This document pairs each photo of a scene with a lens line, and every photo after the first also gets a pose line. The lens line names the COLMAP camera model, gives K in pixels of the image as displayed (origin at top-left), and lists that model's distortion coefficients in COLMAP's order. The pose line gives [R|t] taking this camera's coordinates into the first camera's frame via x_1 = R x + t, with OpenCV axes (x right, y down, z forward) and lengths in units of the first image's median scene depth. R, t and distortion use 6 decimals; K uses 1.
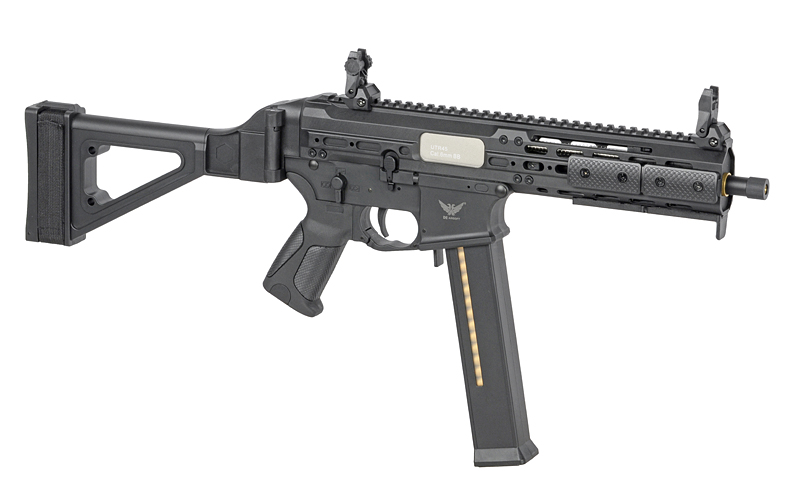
lens RADIAL K [[3203.9, 0, 400.0], [0, 3203.9, 245.0], [0, 0, 1]] dist [-0.142958, -0.235944]
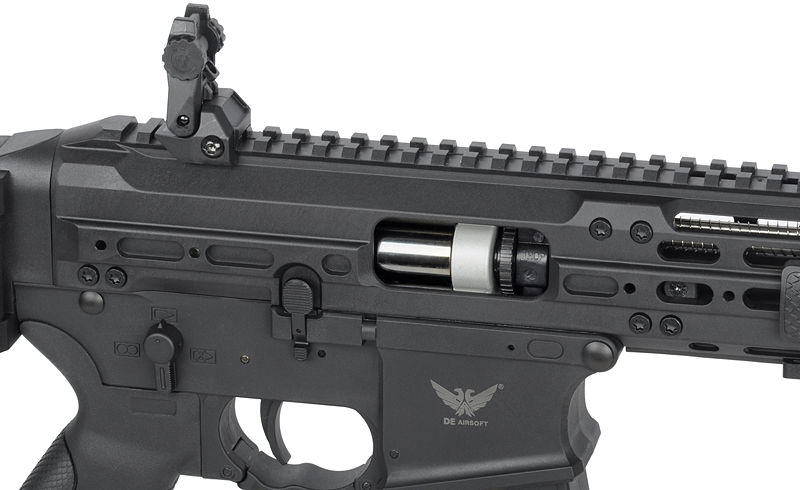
lens RADIAL K [[4007.2, 0, 399.8], [0, 4007.2, 275.1], [0, 0, 1]] dist [0.069639, 1.622472]
pose [[0.982273, -0.089716, 0.164595, -0.071813], [0.069563, 0.989795, 0.124367, -0.088505], [-0.174073, -0.110713, 0.978489, 0.515046]]
